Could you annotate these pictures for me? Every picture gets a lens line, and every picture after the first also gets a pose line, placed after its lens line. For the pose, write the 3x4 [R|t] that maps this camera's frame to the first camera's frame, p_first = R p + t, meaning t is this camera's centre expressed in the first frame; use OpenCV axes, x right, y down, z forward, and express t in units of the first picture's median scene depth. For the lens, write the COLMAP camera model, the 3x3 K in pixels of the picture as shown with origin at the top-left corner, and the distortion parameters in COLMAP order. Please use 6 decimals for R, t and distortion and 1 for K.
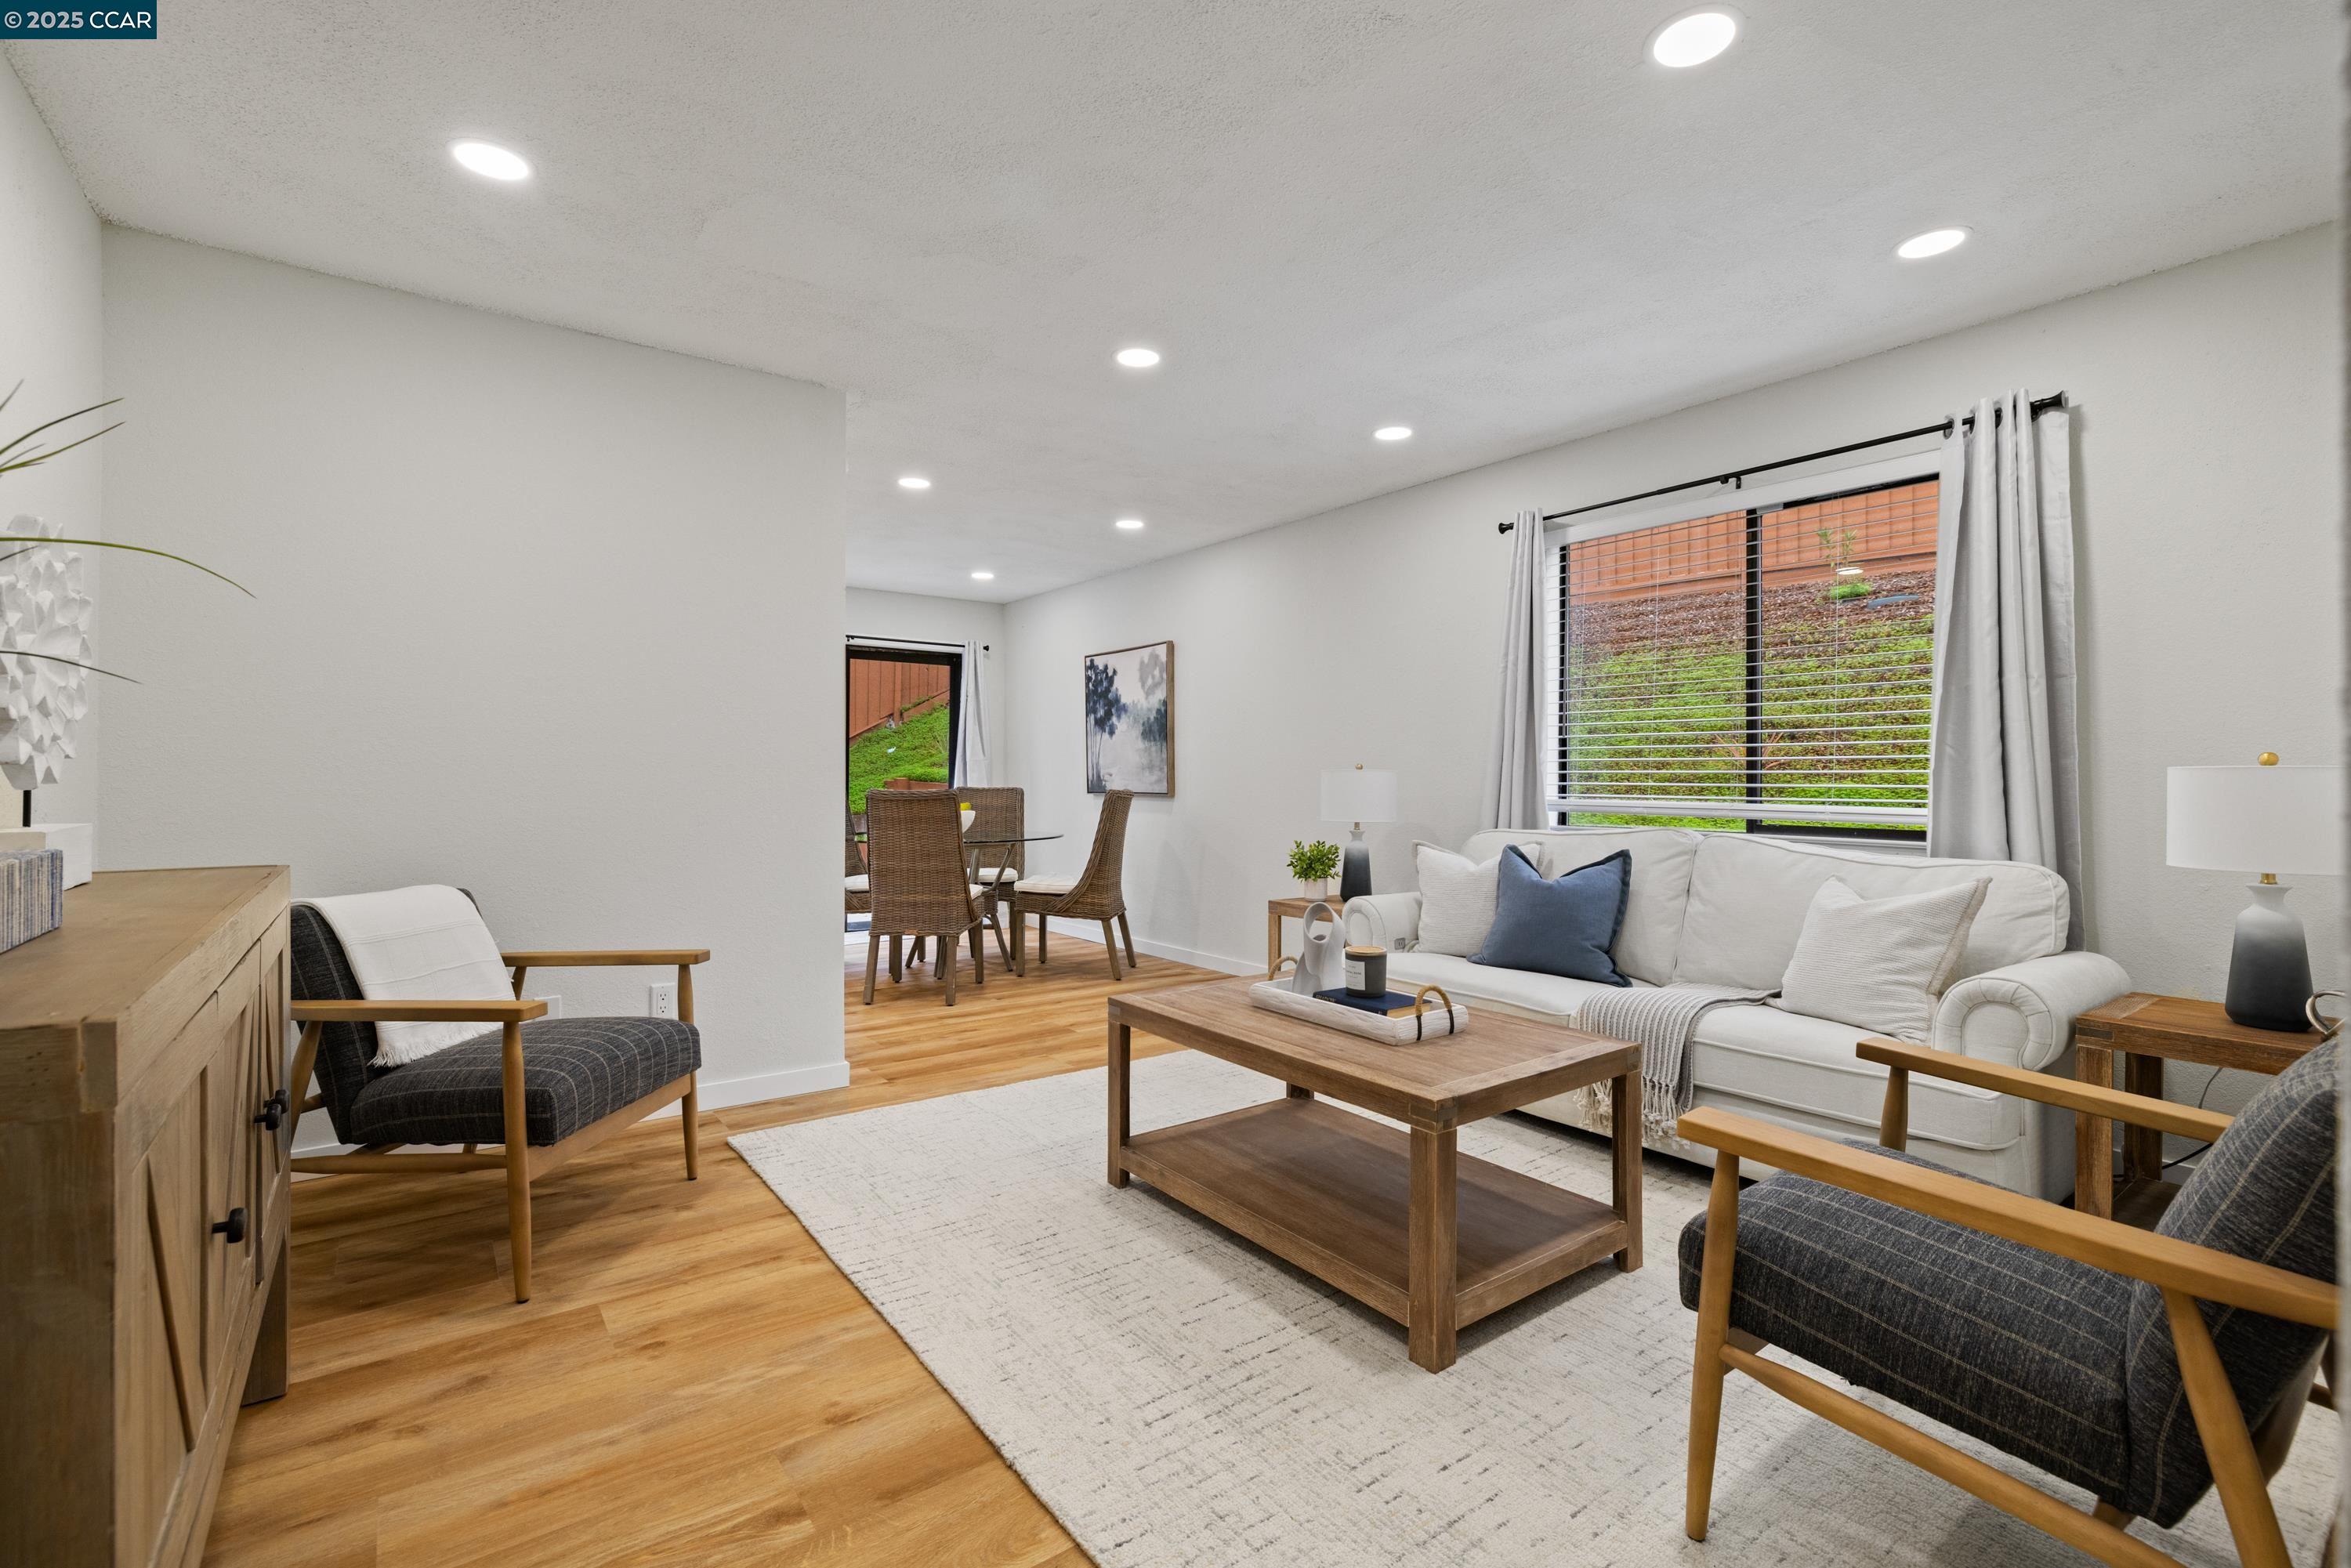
lens RADIAL K [[1028.9, 0, 1175.5], [0, 1028.9, 784.0], [0, 0, 1]] dist [-0.009007, 0.000271]
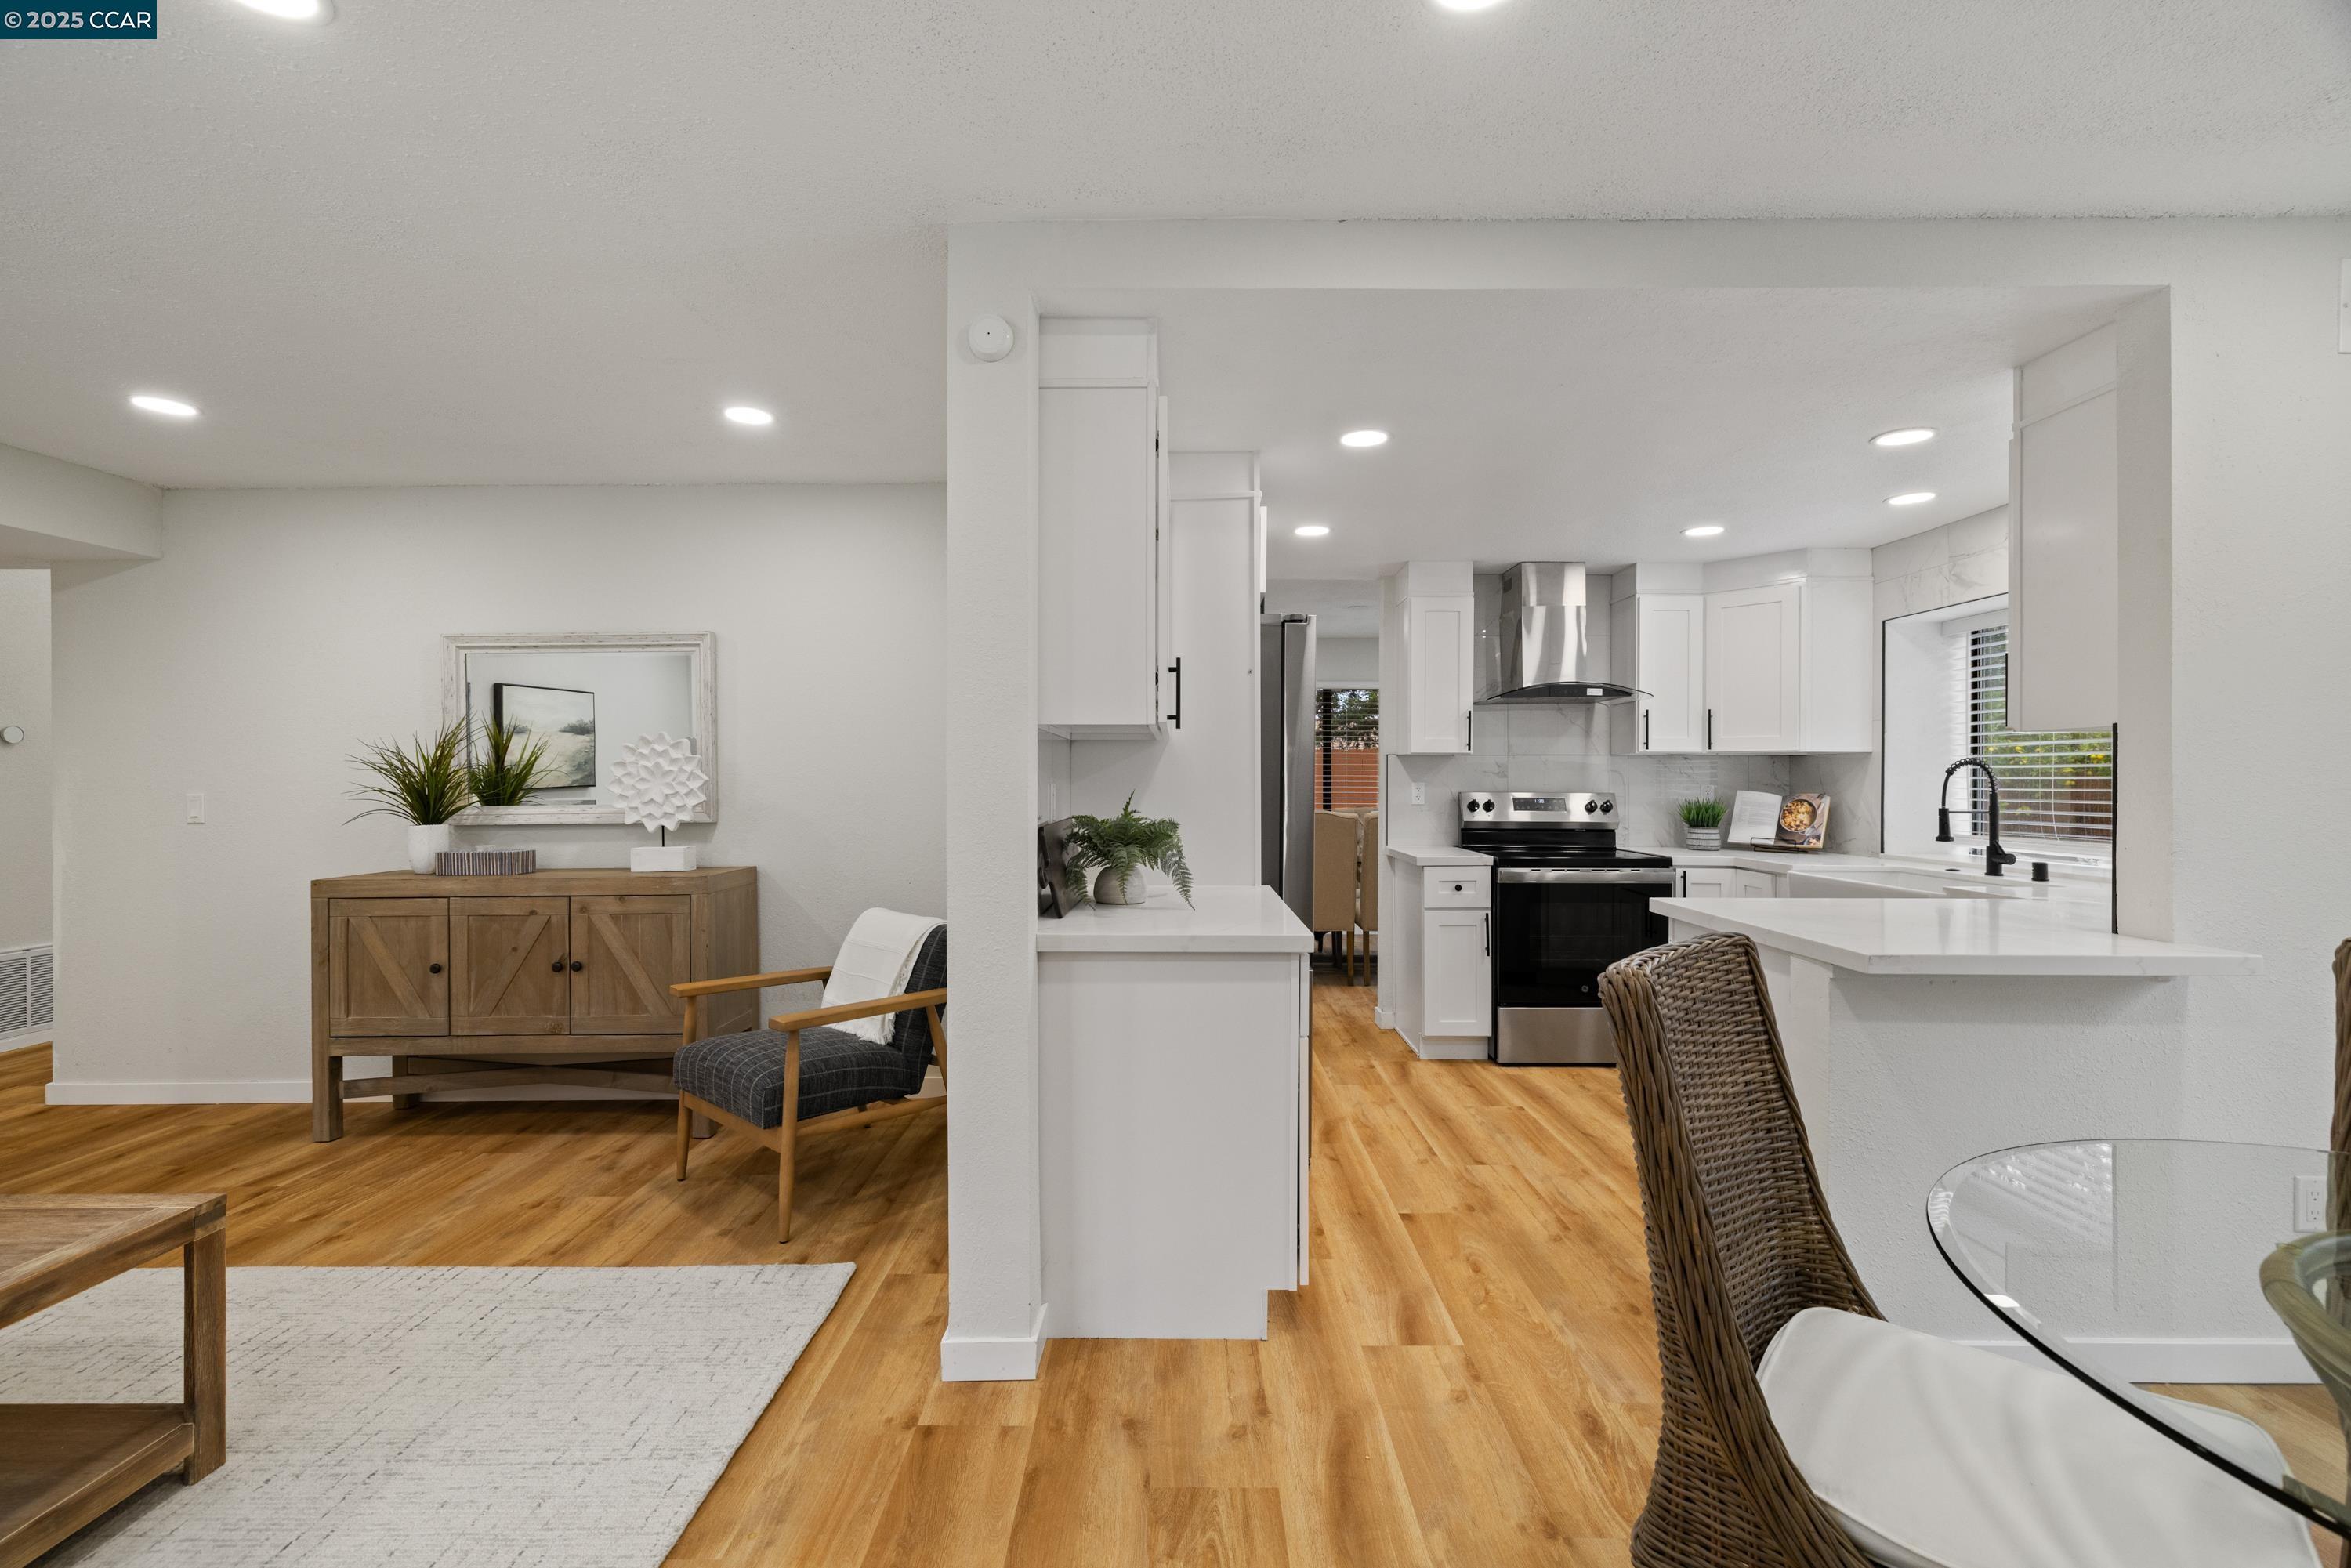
lens RADIAL K [[1002.5, 0, 1173.1], [0, 1002.5, 779.5], [0, 0, 1]] dist [0.002520, -0.000083]
pose [[-0.604875, 0.000043, -0.796321, 0.037724], [-0.003759, 0.999989, 0.002909, -0.033537], [0.796312, 0.004753, -0.604868, 0.831204]]
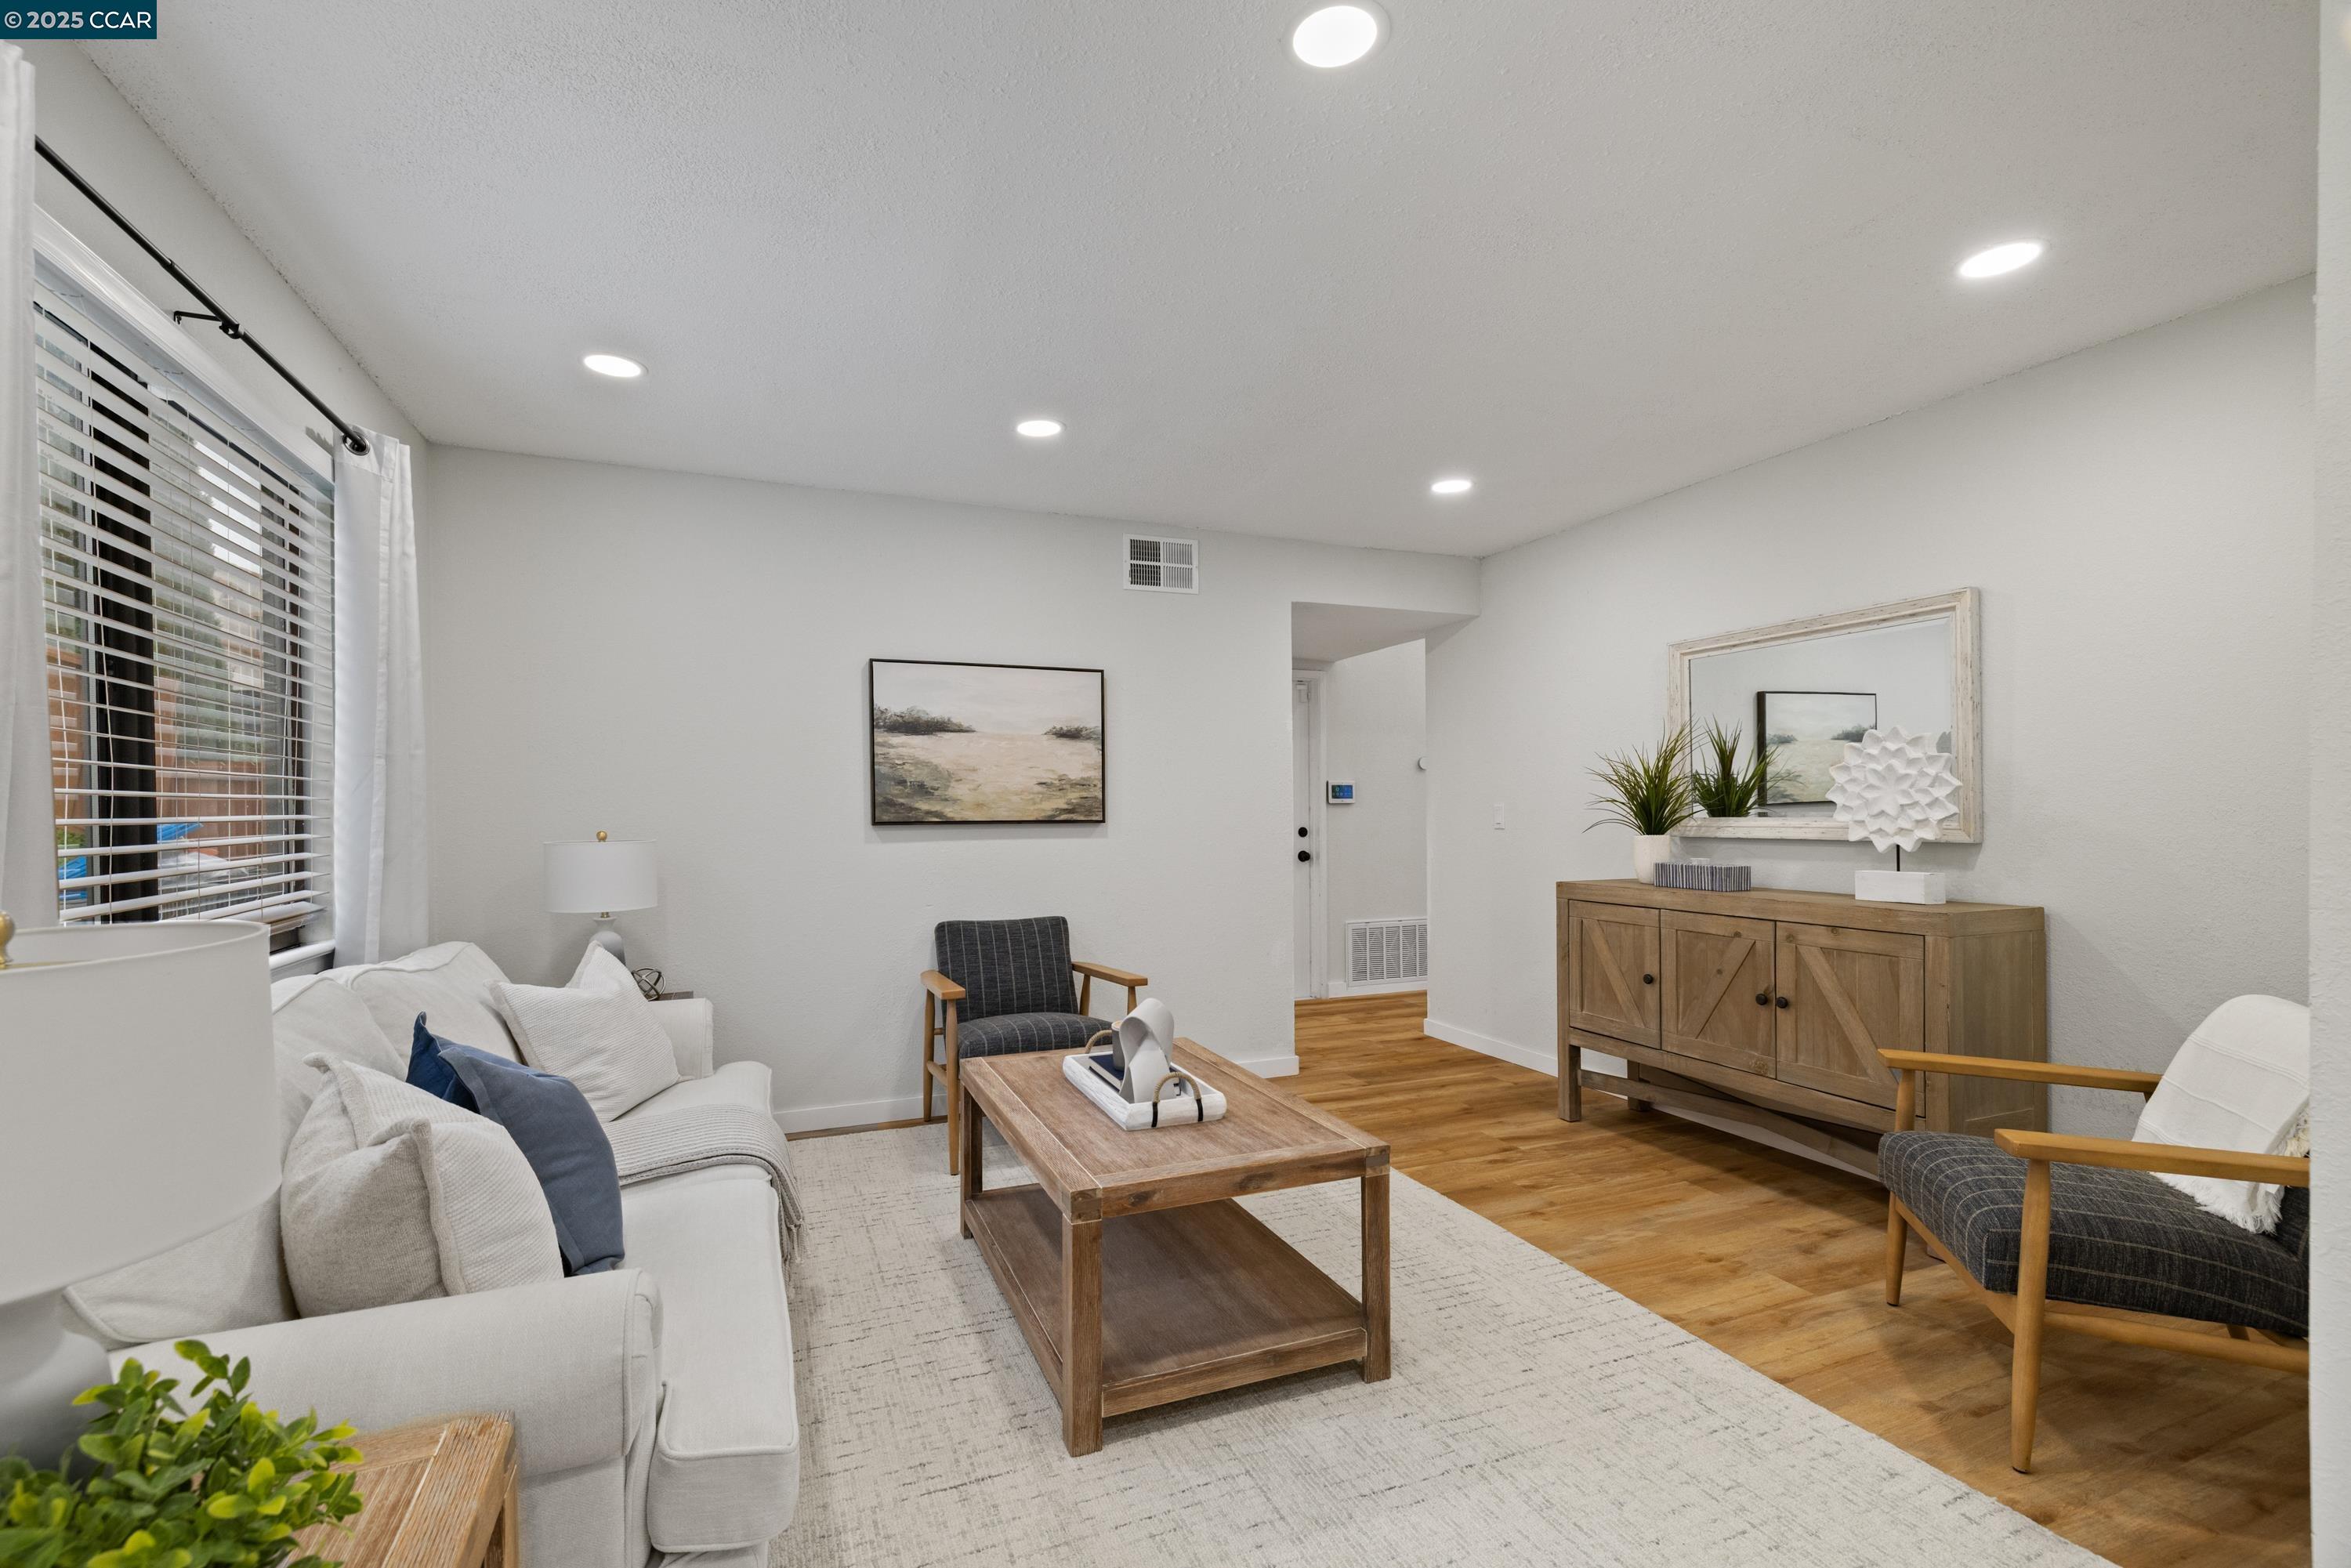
lens RADIAL K [[1023.1, 0, 1158.6], [0, 1023.1, 814.2], [0, 0, 1]] dist [0.003087, 0.000065]
pose [[-0.966699, 0.000464, 0.255917, -0.041346], [0.004795, 0.999856, 0.016301, -0.026961], [-0.255872, 0.016986, -0.966561, 0.782466]]
